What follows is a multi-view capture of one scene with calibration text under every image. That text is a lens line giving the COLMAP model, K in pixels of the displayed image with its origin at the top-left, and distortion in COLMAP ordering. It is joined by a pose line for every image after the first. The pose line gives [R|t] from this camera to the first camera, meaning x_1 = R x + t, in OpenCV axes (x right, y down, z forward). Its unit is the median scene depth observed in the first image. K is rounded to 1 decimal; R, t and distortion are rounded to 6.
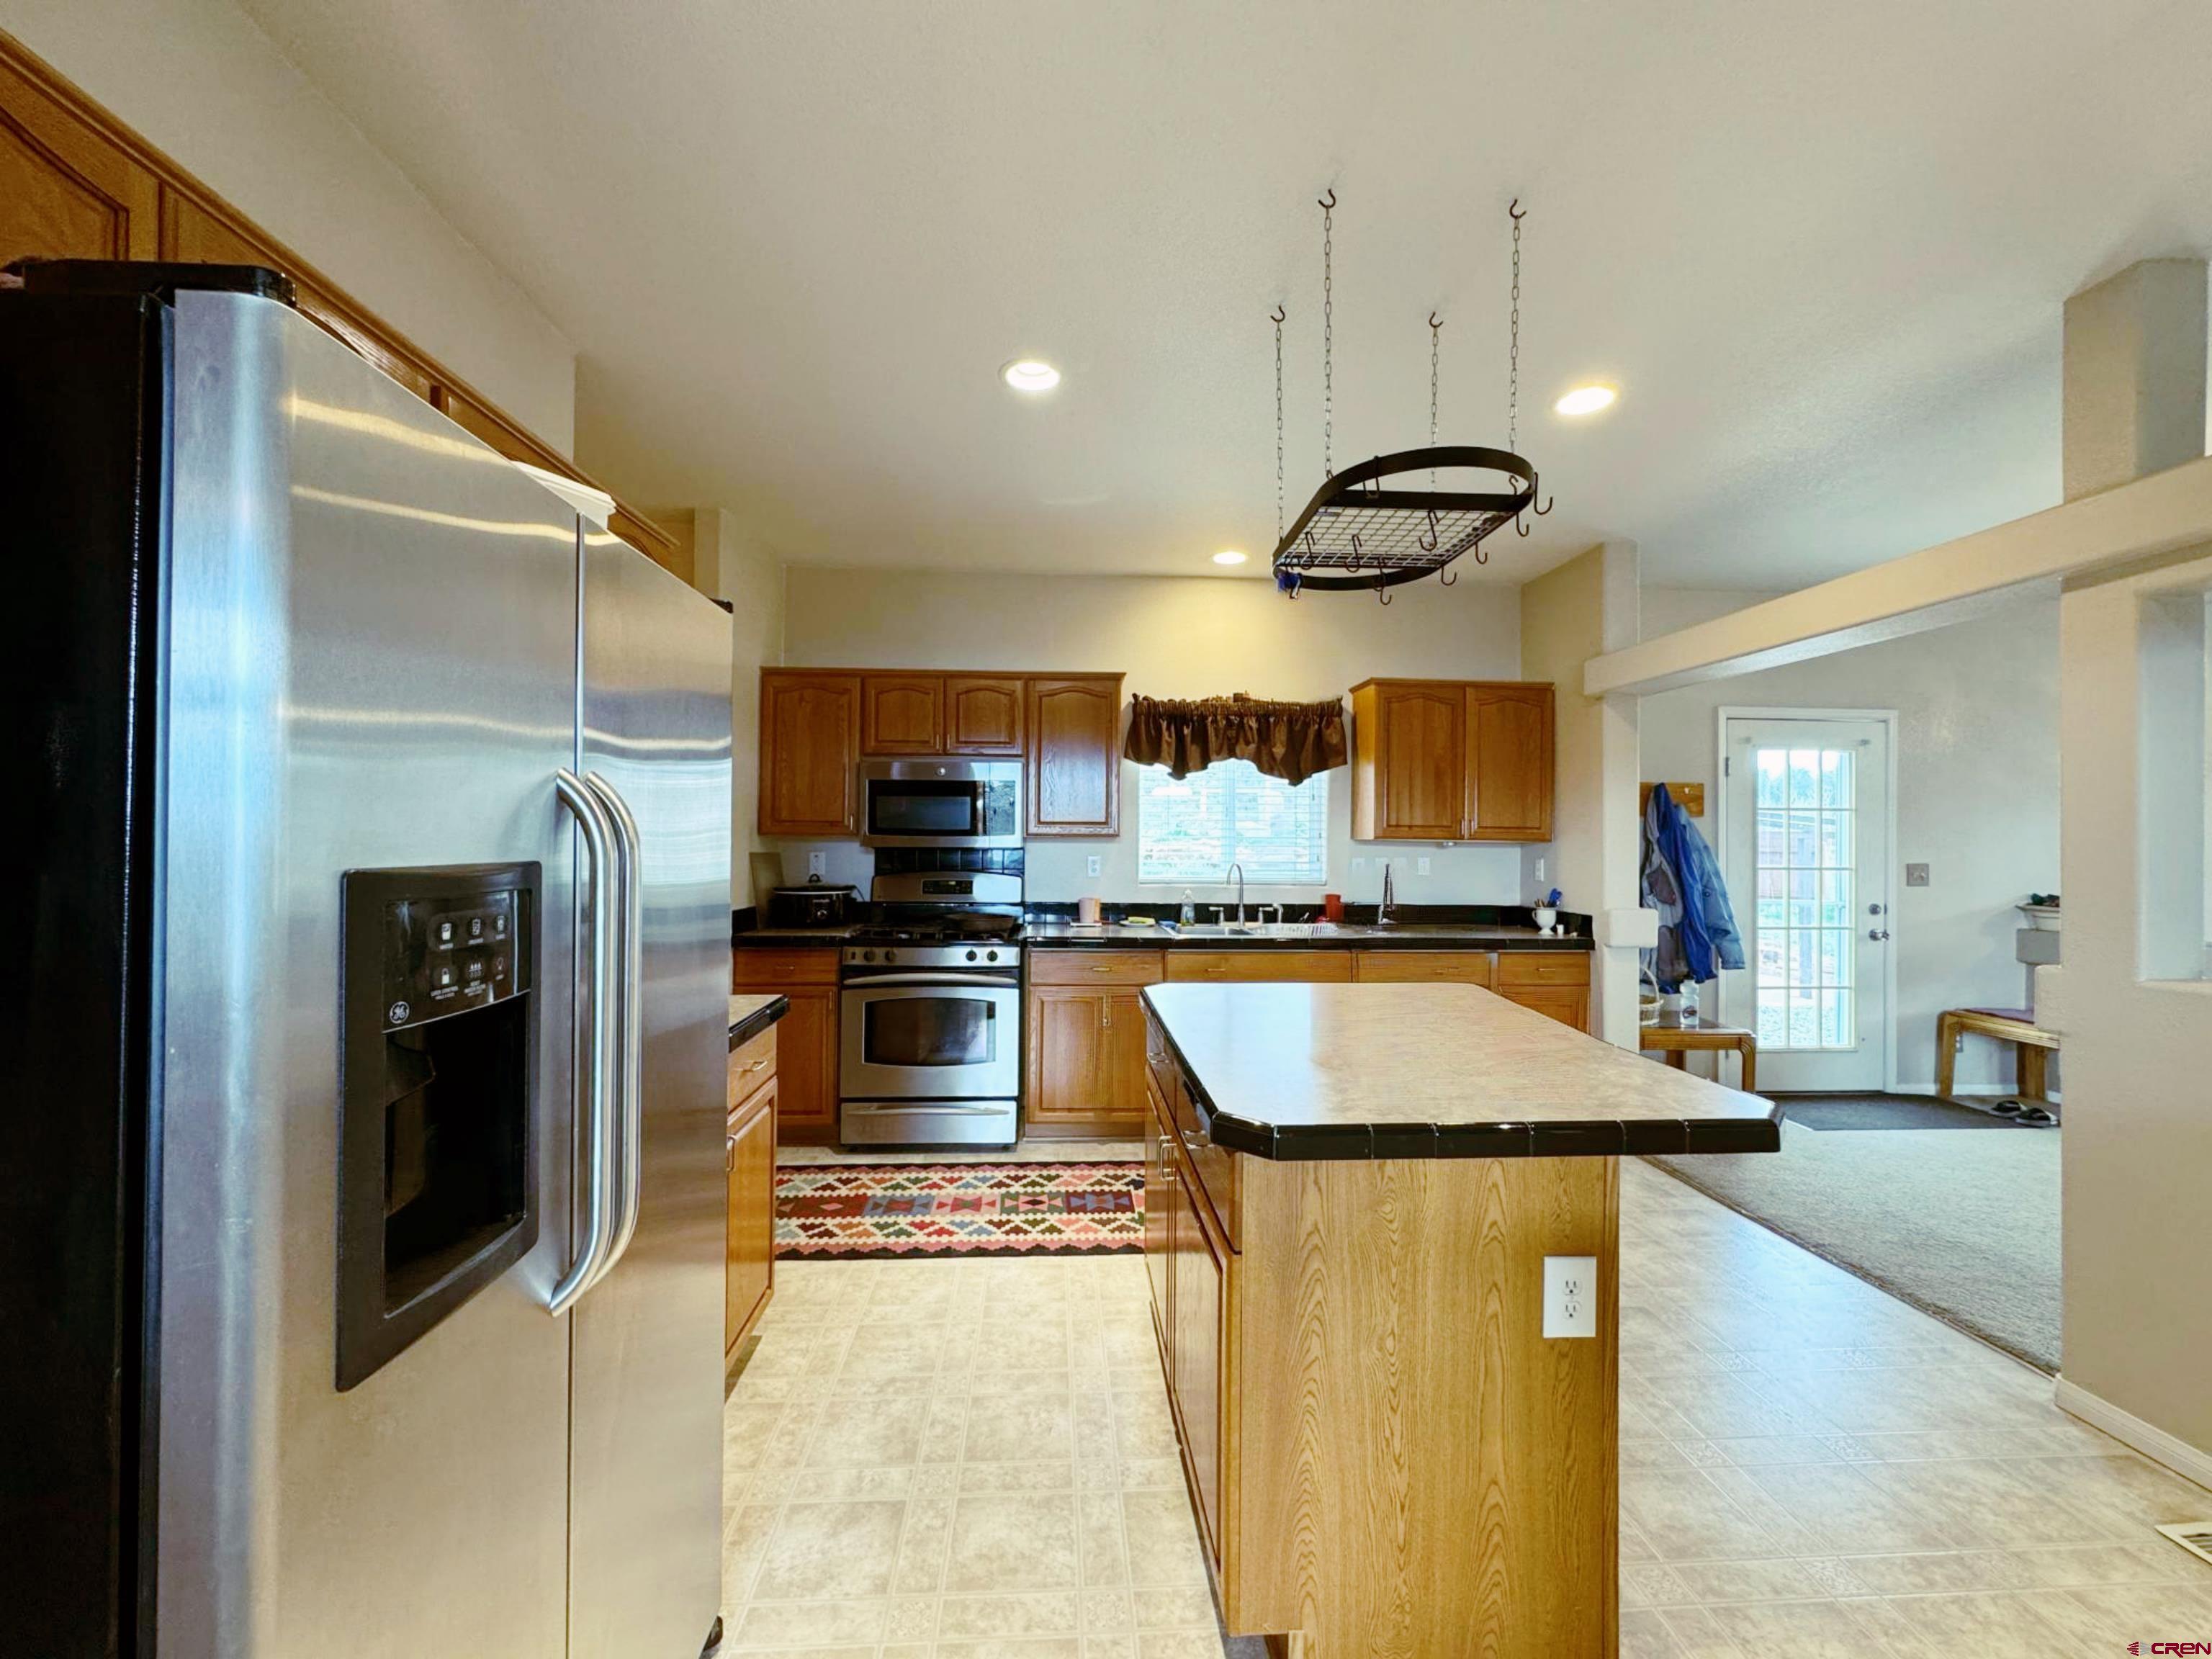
lens RADIAL K [[883.4, 0, 1103.7], [0, 883.4, 829.8], [0, 0, 1]] dist [-0.001023, -0.000352]
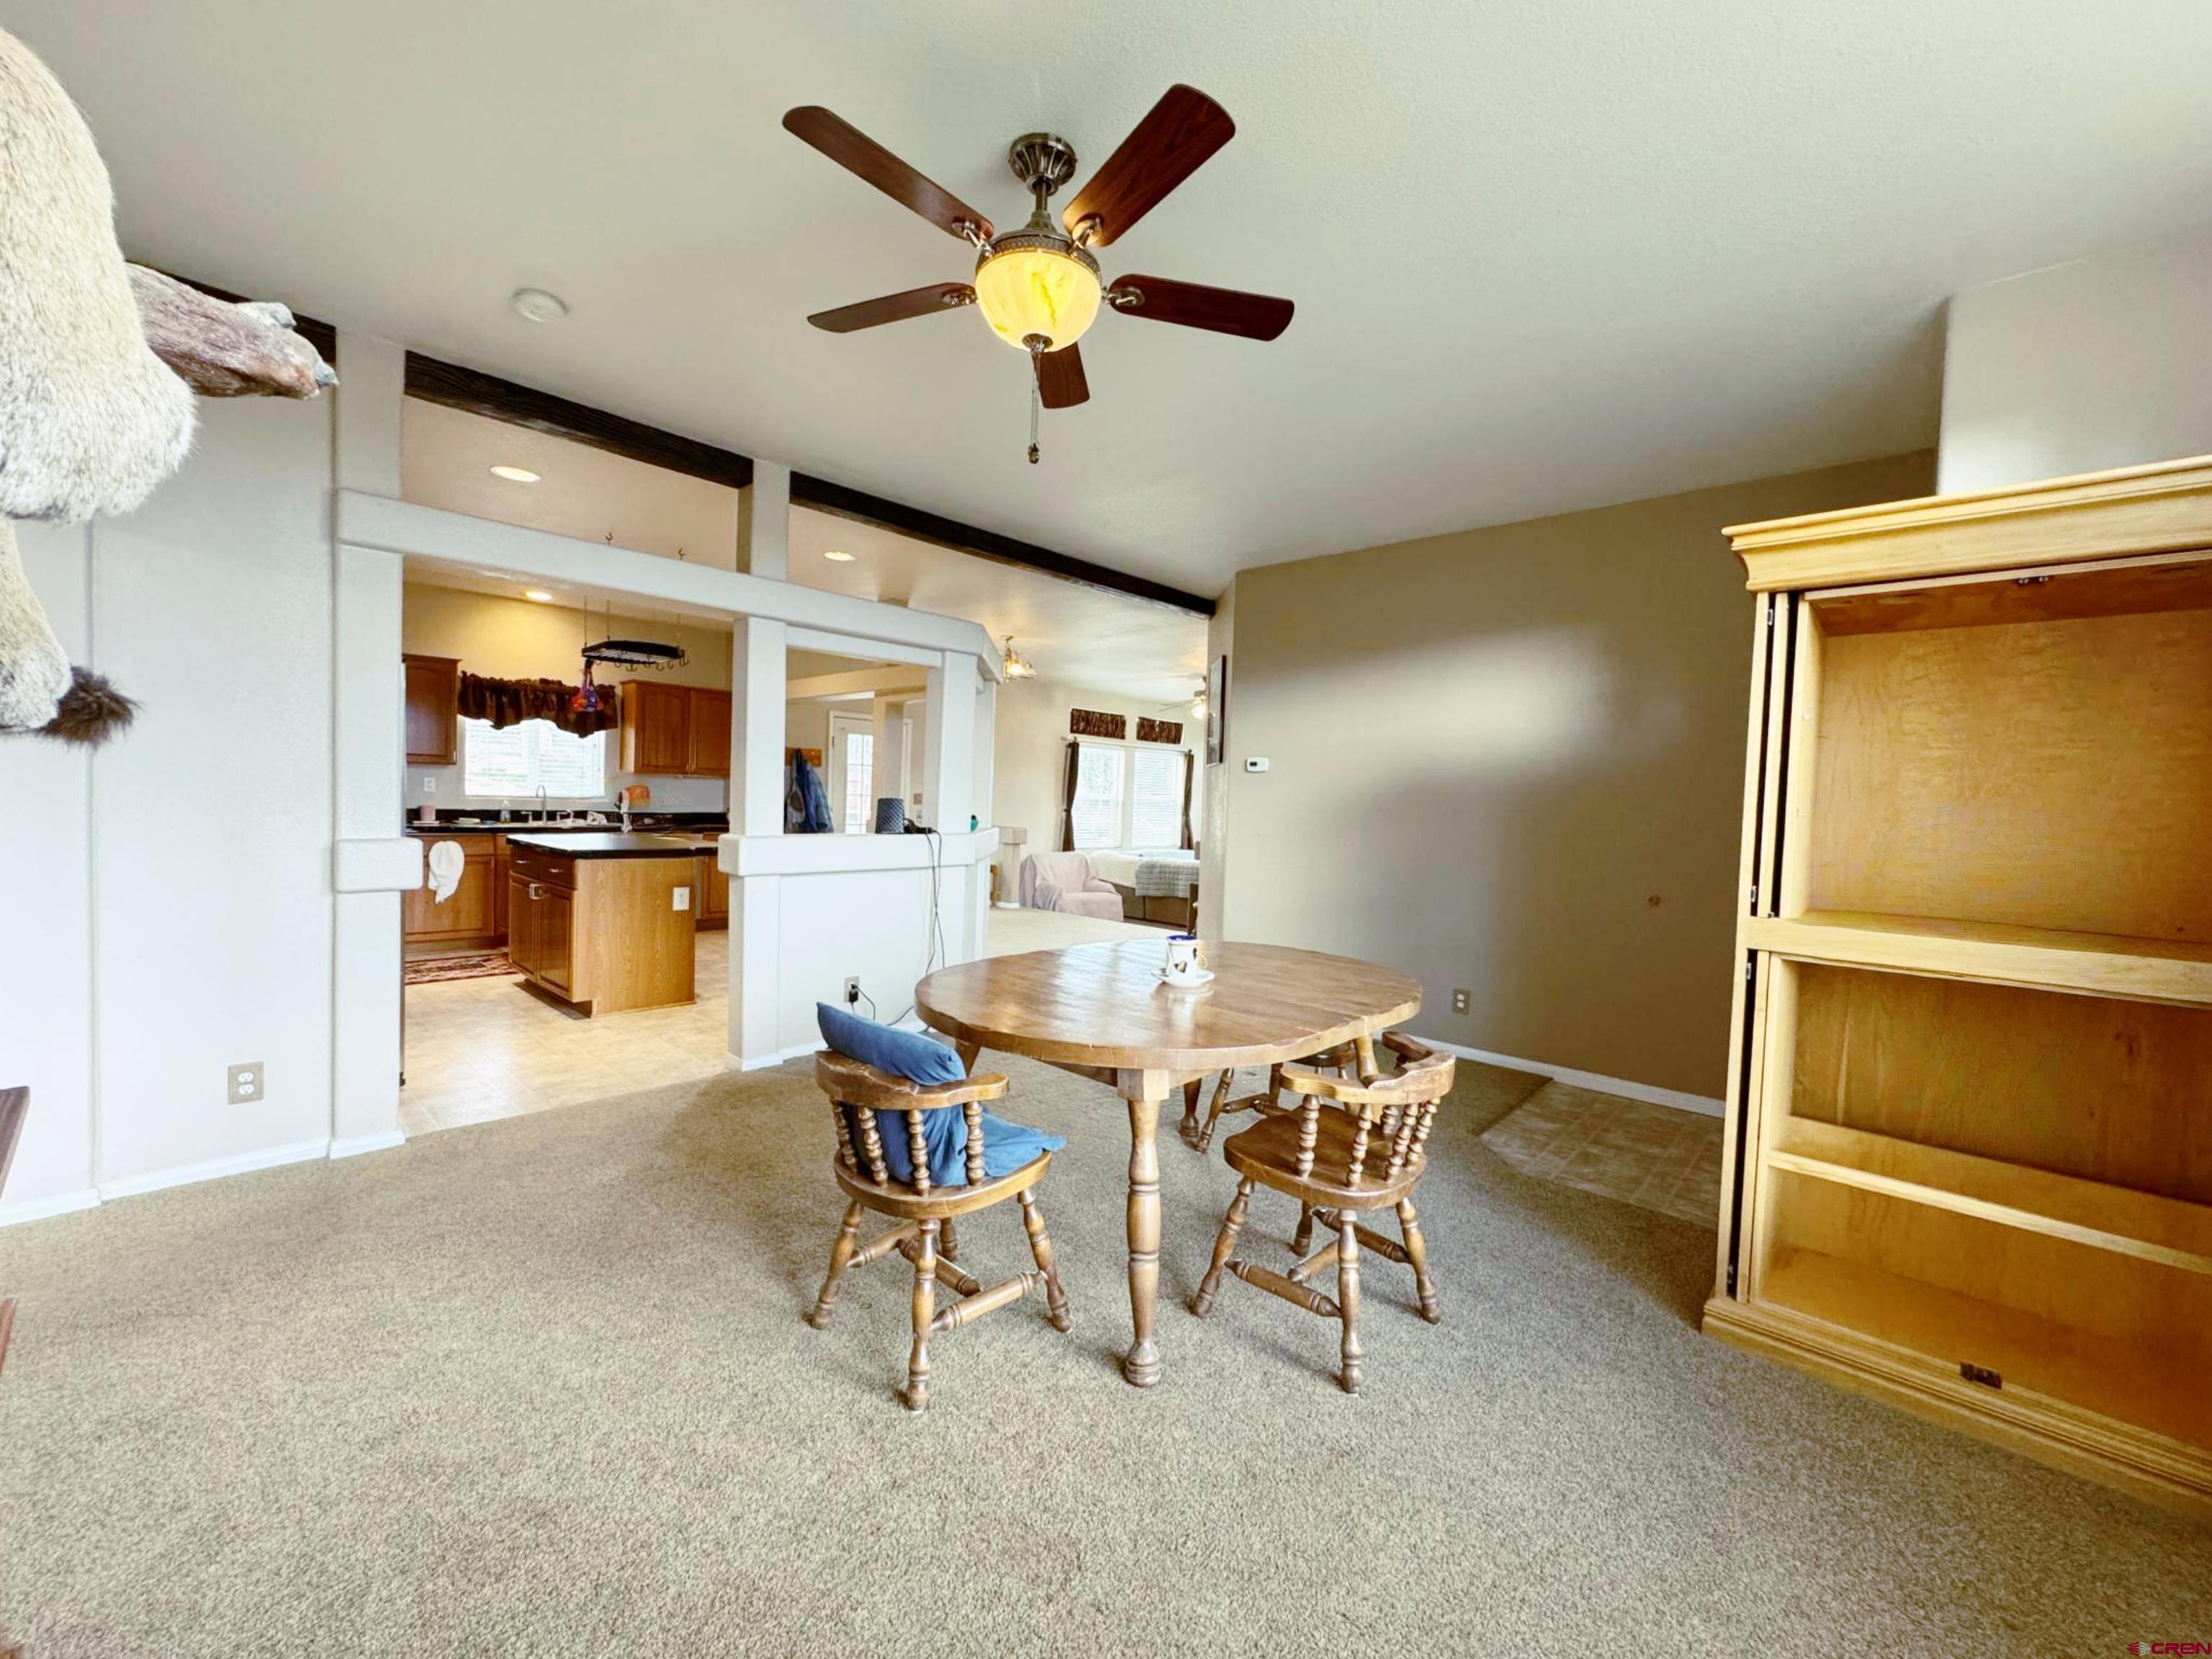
lens RADIAL K [[883.4, 0, 1098.1], [0, 883.4, 822.6], [0, 0, 1]] dist [-0.001023, -0.000352]
pose [[0.723100, -0.004034, 0.690732, -0.226750], [-0.034237, 0.998544, 0.041674, 0.004916], [-0.689895, -0.053783, 0.721909, -0.860259]]
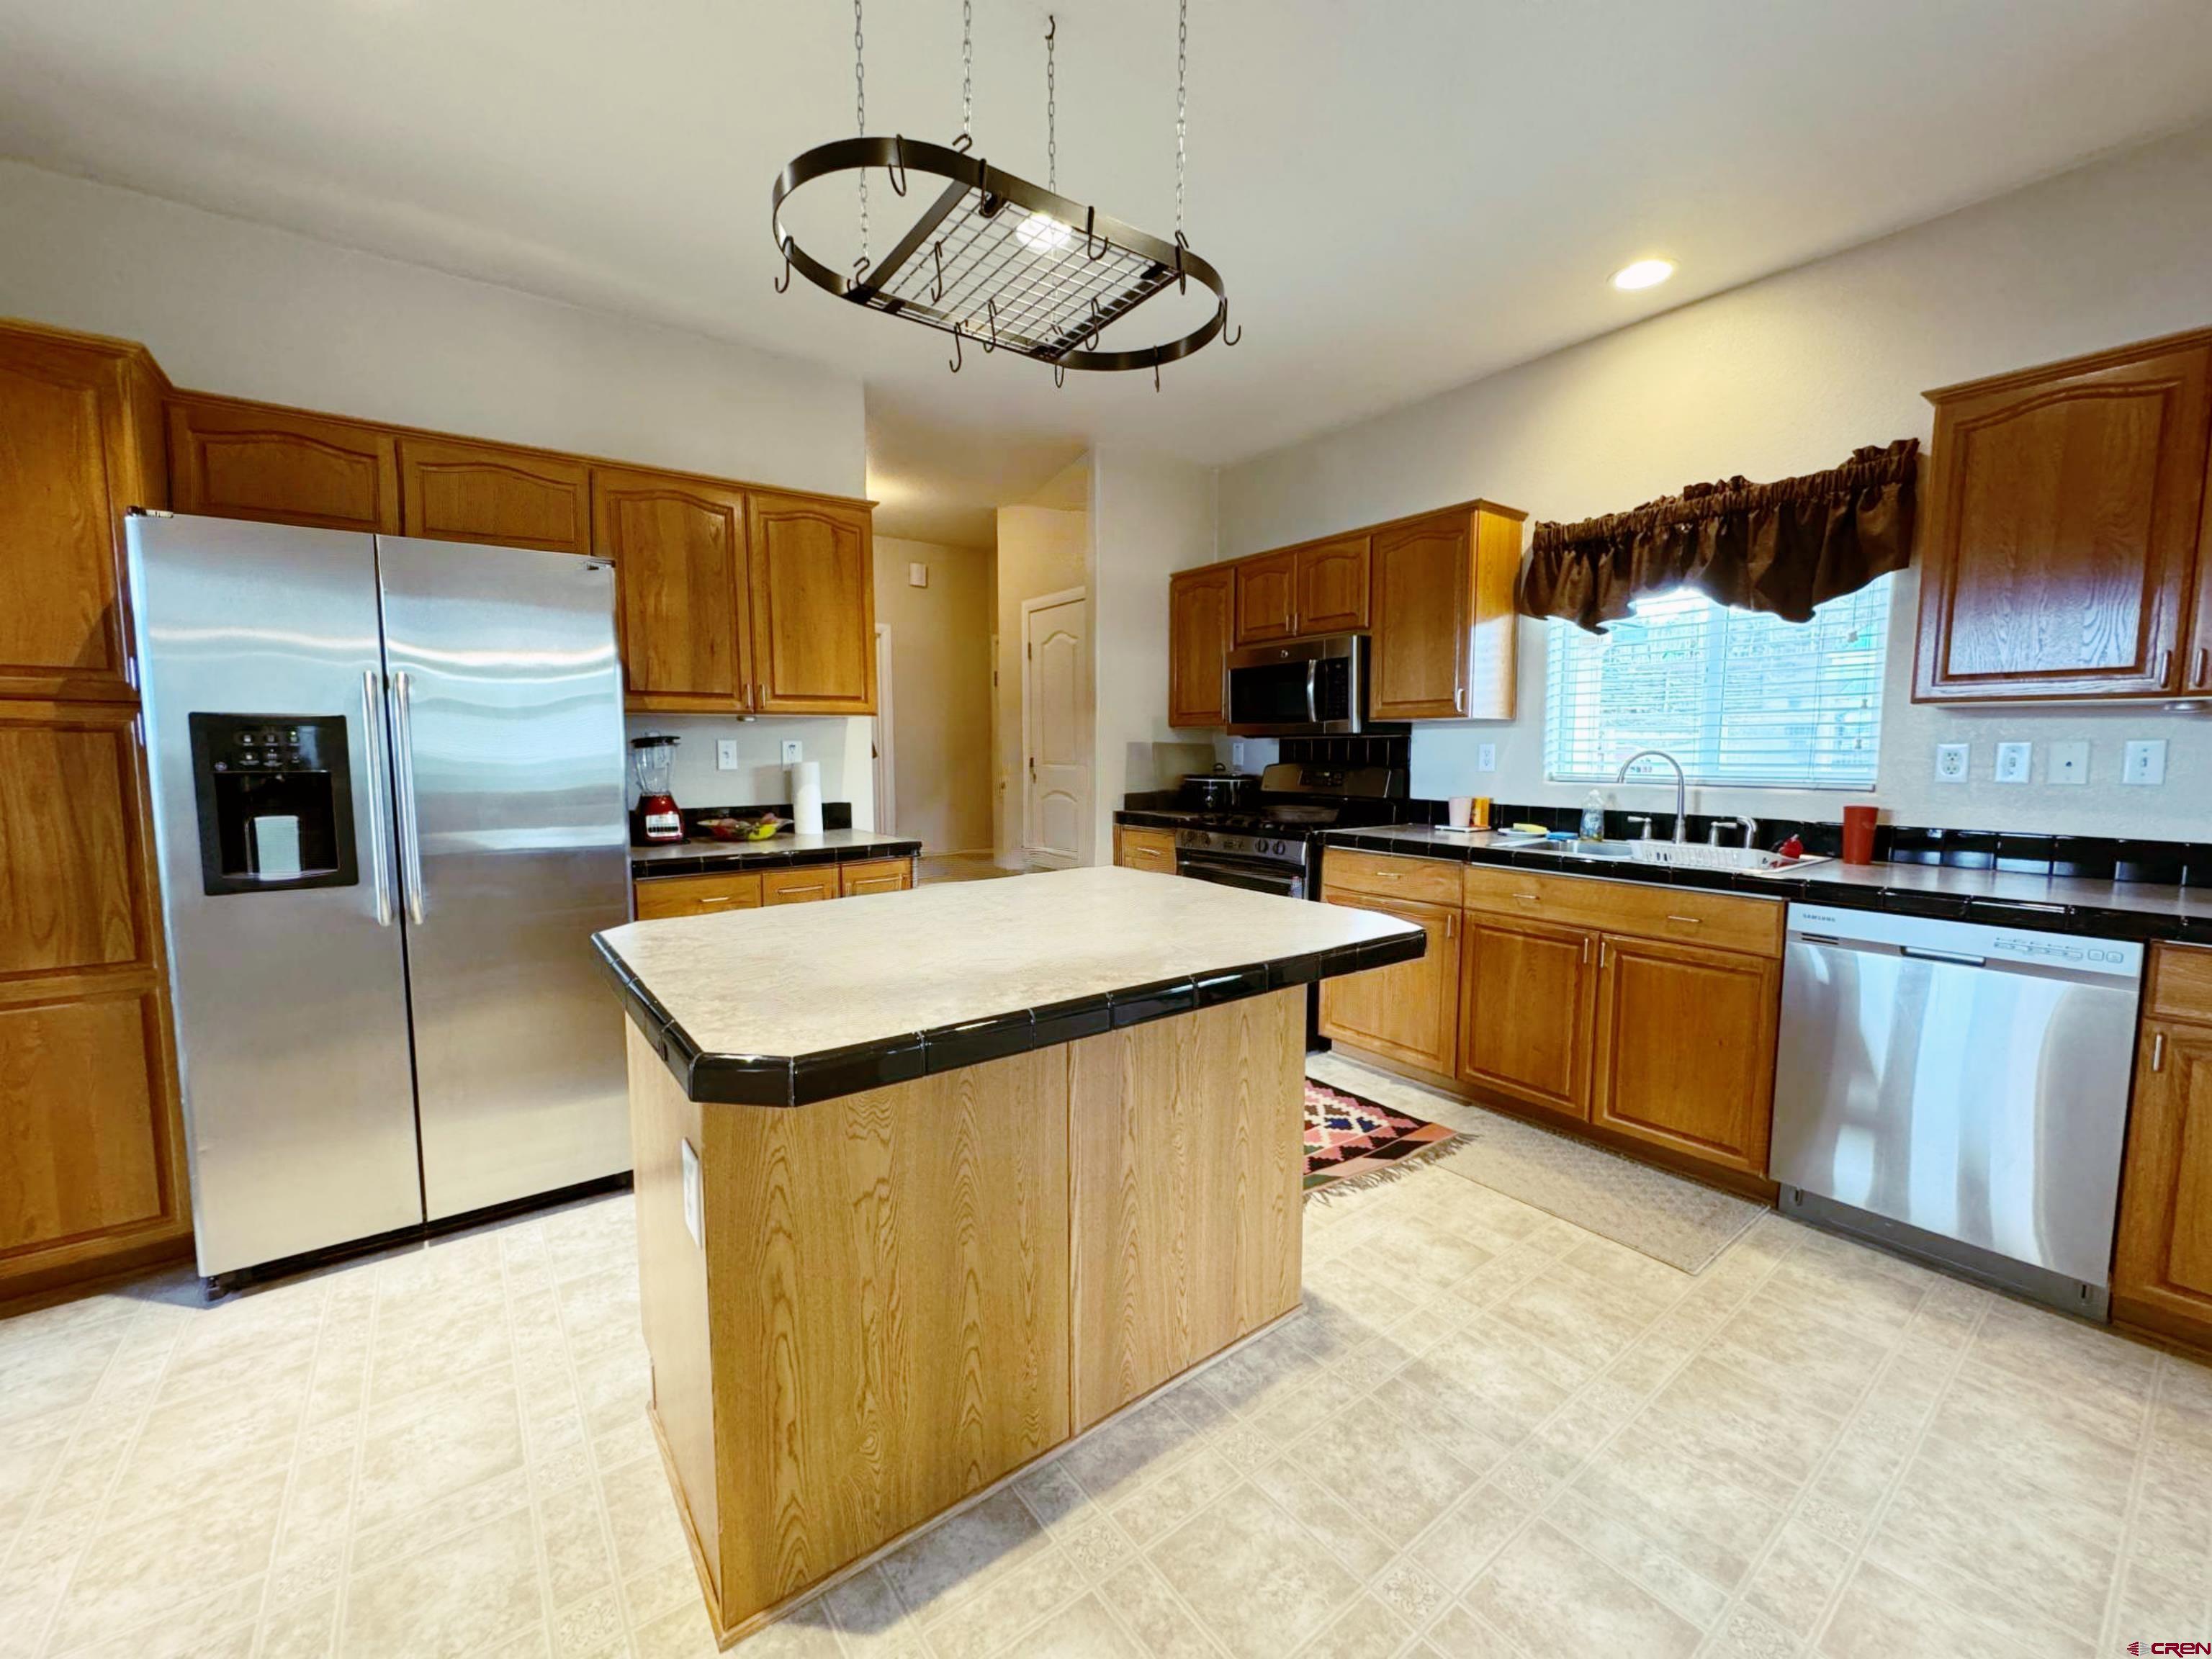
lens RADIAL K [[883.4, 0, 1100.9], [0, 883.4, 830.1], [0, 0, 1]] dist [-0.001023, -0.000352]
pose [[0.550194, 0.070459, -0.832059, 0.468604], [0.012310, 0.995641, 0.092451, 0.029588], [0.834946, -0.061109, 0.546929, 0.281311]]
